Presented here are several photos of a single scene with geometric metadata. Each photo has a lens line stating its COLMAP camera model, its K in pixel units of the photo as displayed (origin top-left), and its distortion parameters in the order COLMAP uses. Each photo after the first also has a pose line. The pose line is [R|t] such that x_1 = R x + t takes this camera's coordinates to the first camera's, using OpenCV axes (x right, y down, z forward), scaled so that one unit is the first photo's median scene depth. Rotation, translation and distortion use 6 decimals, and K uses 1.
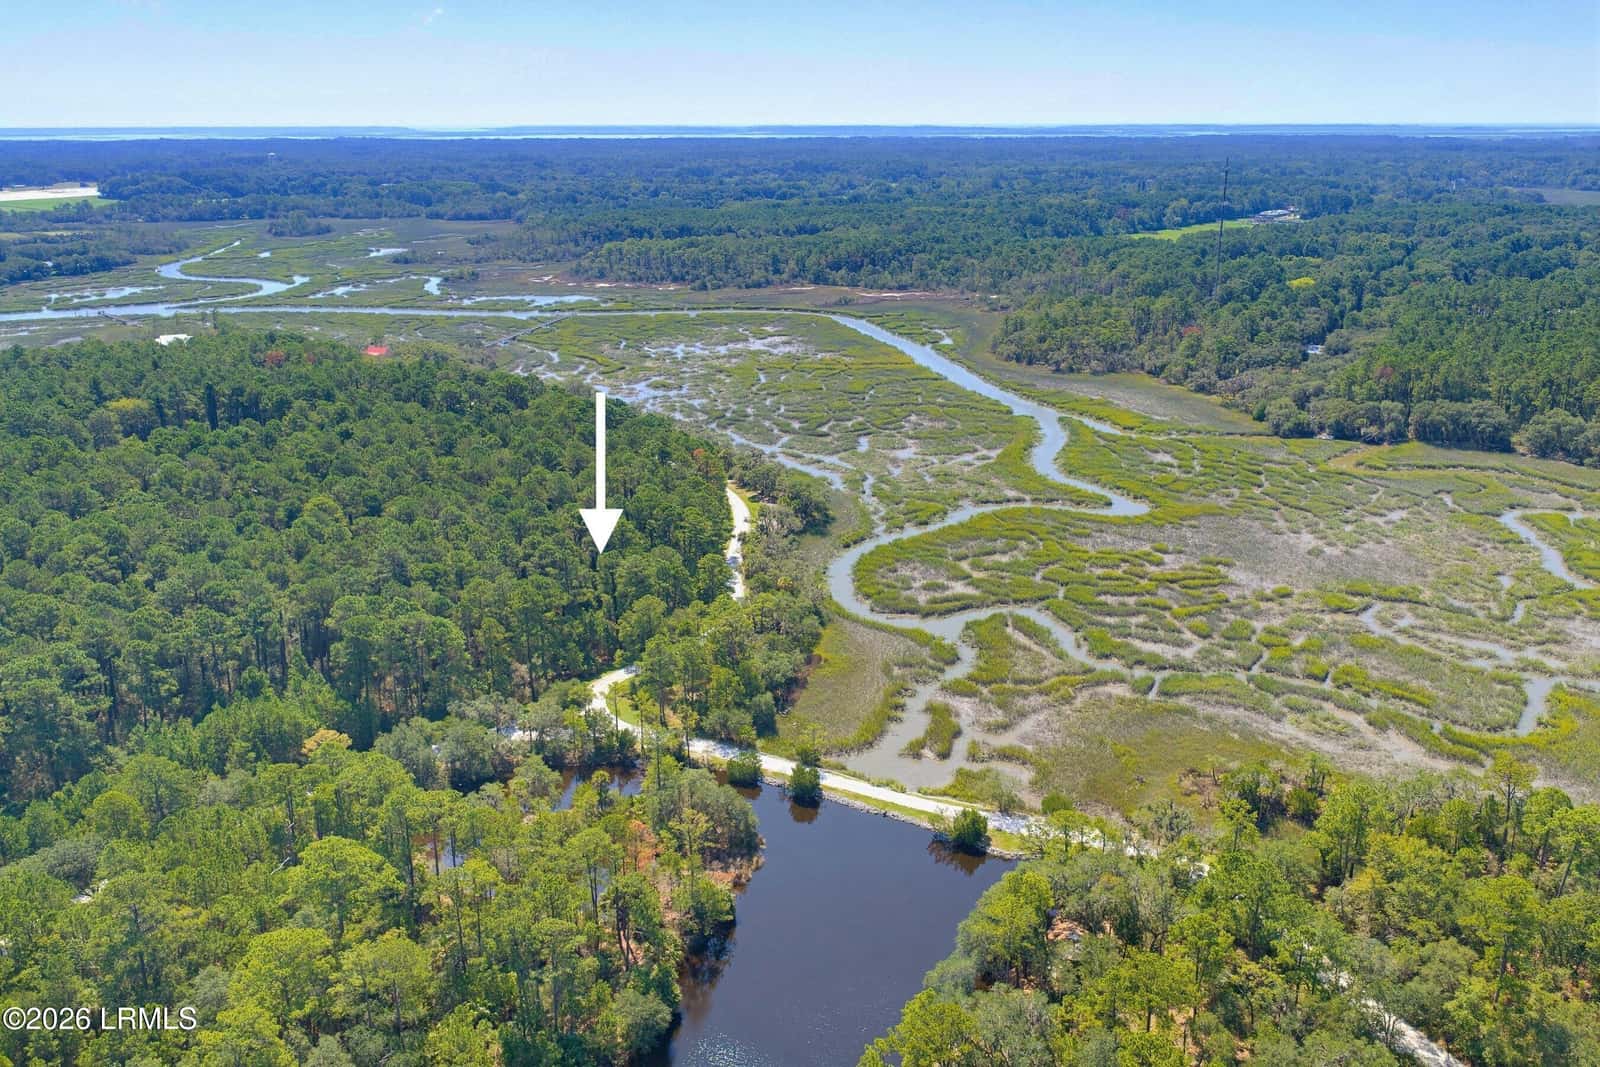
lens RADIAL K [[1325.3, 0, 806.5], [0, 1325.3, 532.9], [0, 0, 1]] dist [0.021990, -0.046629]
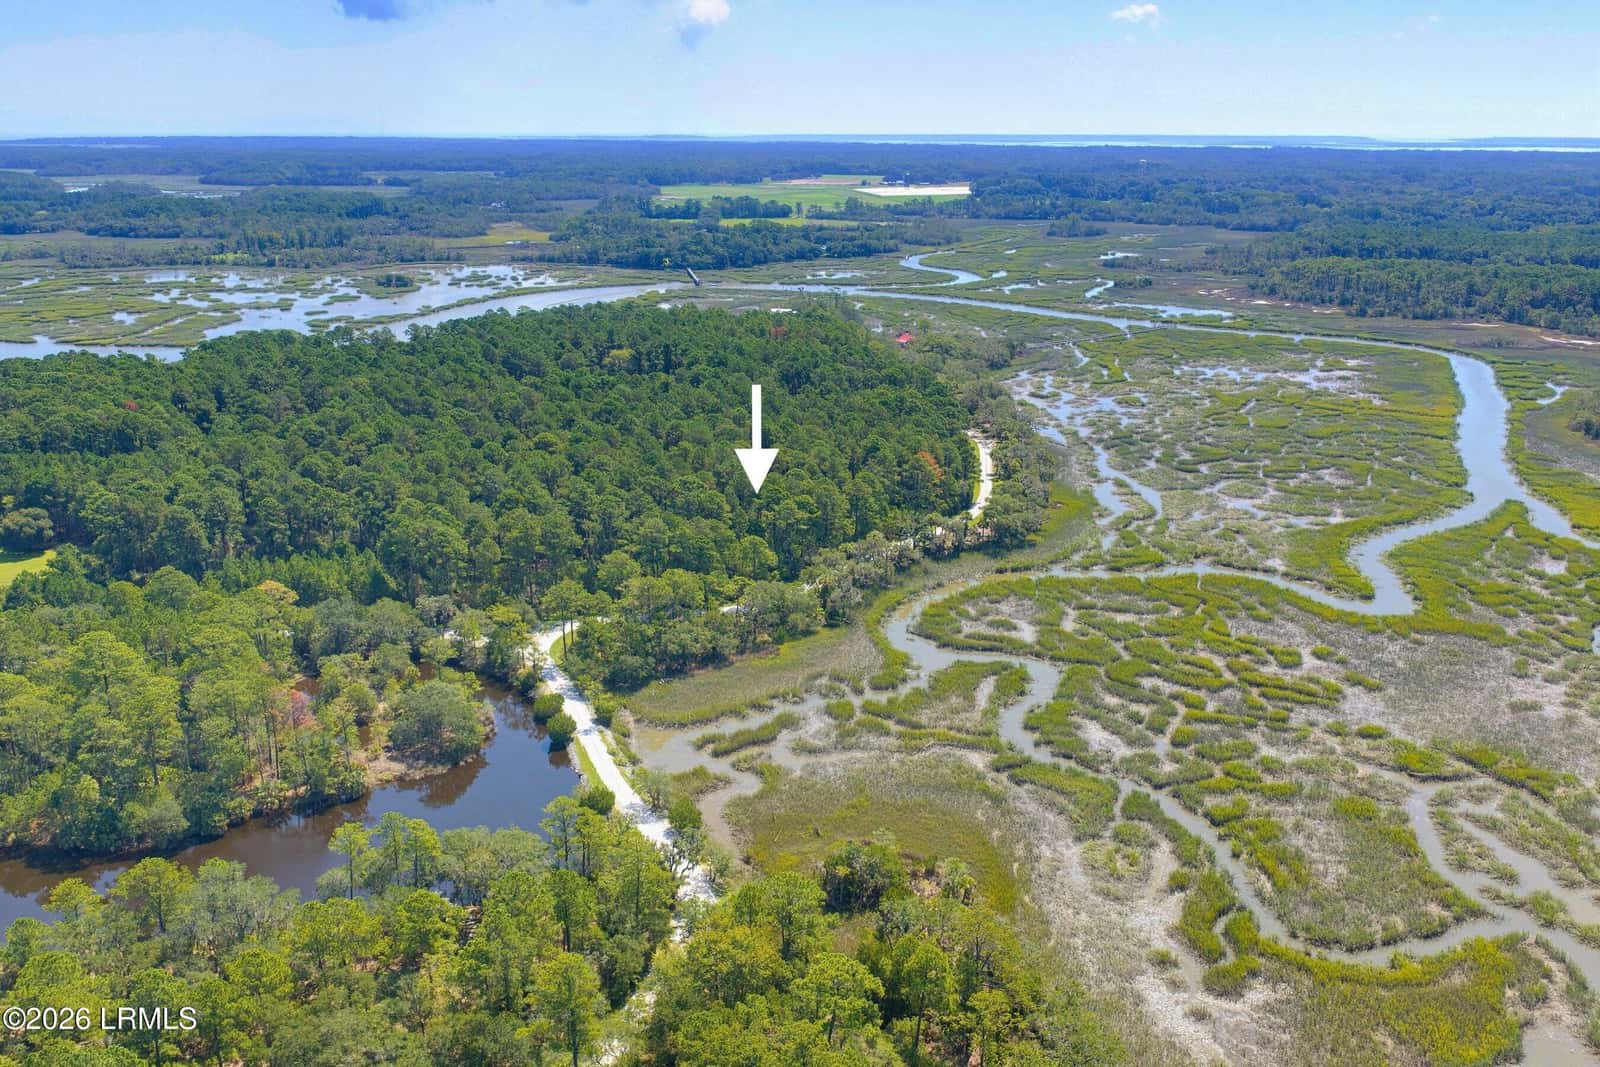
lens RADIAL K [[1325.3, 0, 806.5], [0, 1325.3, 532.9], [0, 0, 1]] dist [0.021990, -0.046629]
pose [[0.776487, 0.187811, -0.601494, 0.200773], [-0.191482, 0.979738, 0.058723, -0.019148], [0.600335, 0.069578, 0.796716, 0.061051]]
